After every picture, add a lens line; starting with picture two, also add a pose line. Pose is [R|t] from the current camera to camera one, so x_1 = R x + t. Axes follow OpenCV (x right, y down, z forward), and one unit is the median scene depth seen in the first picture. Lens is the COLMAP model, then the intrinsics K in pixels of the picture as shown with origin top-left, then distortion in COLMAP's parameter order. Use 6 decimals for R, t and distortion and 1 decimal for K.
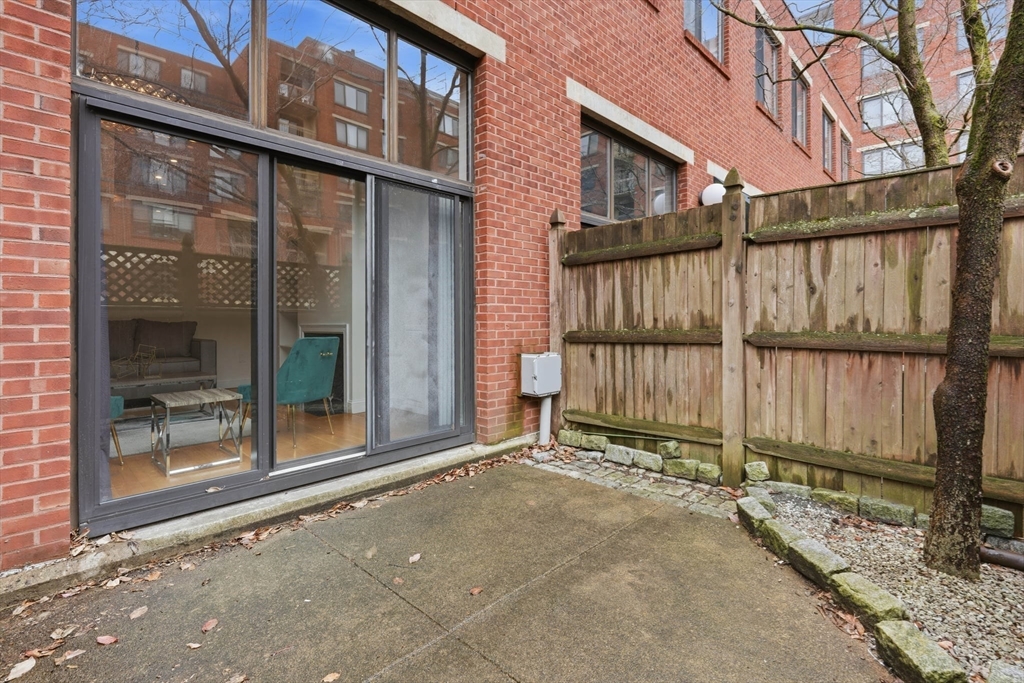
lens RADIAL K [[461.6, 0, 478.4], [0, 461.6, 318.5], [0, 0, 1]] dist [-0.004713, 0.002546]
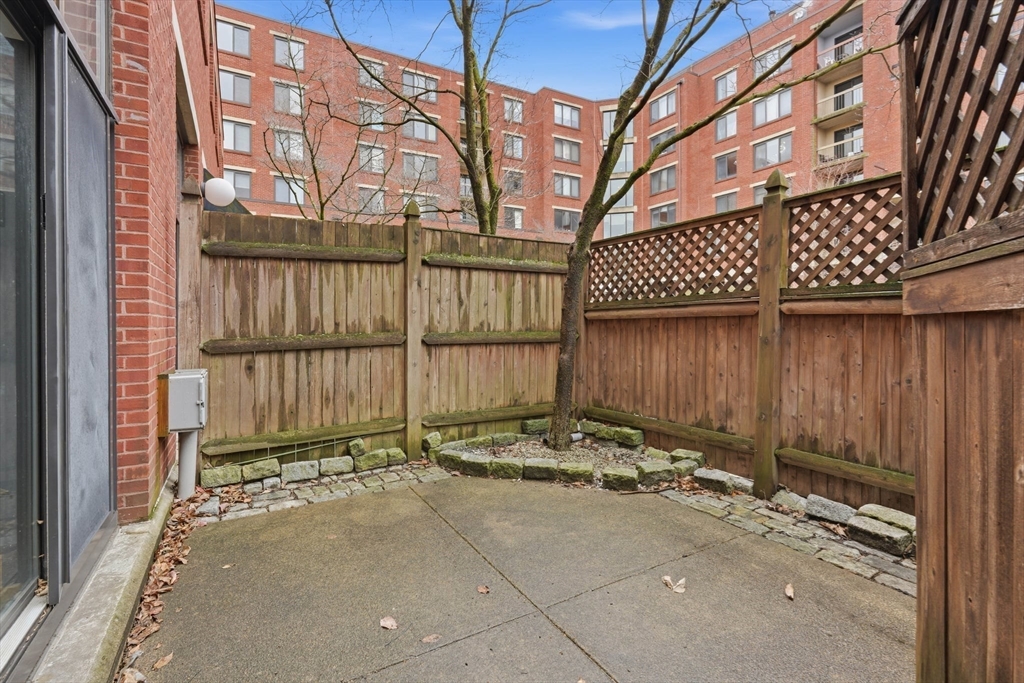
lens RADIAL K [[461.6, 0, 542.1], [0, 461.6, 324.0], [0, 0, 1]] dist [-0.004713, 0.002546]
pose [[0.246287, 0.000750, 0.969197, -0.513399], [0.004501, 0.999988, -0.001918, 0.006184], [-0.969187, 0.004835, 0.246280, 0.336607]]
